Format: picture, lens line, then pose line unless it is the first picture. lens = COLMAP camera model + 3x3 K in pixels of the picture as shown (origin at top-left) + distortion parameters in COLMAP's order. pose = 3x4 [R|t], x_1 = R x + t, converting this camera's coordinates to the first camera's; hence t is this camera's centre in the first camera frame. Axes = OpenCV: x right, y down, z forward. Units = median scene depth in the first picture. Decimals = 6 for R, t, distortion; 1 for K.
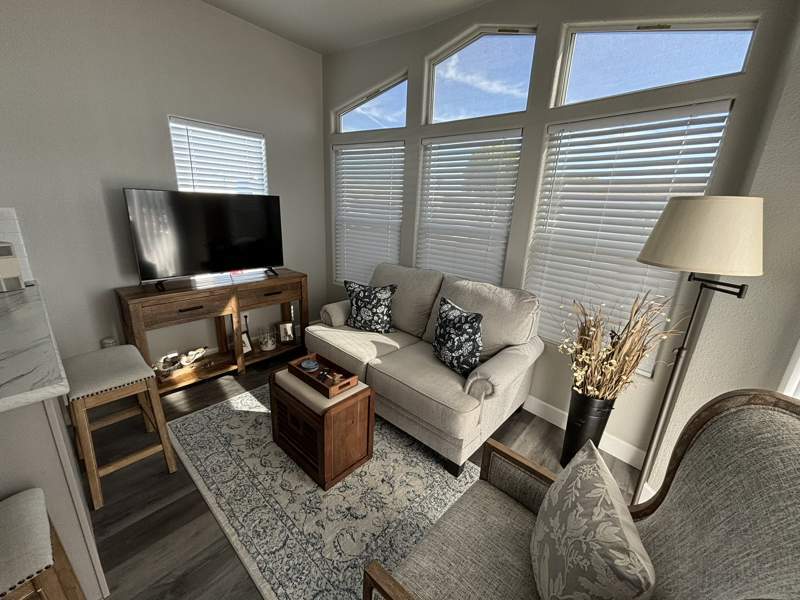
lens RADIAL K [[323.0, 0, 398.2], [0, 323.0, 300.2], [0, 0, 1]] dist [-0.002004, -0.000494]
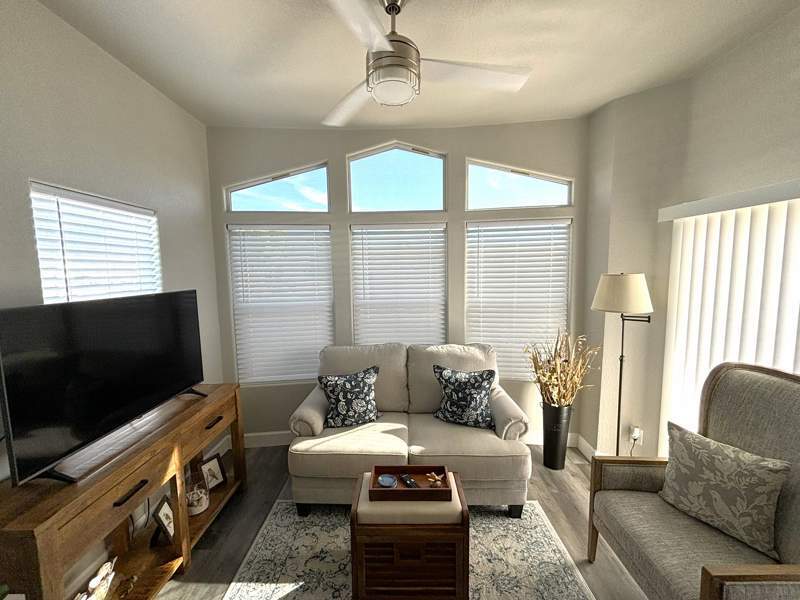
lens RADIAL K [[323.0, 0, 398.2], [0, 323.0, 300.2], [0, 0, 1]] dist [-0.002004, -0.000494]
pose [[0.760510, -0.122049, 0.637752, -0.566729], [0.236061, 0.966940, -0.096451, -0.132659], [-0.604896, 0.223901, 0.764179, 0.170458]]
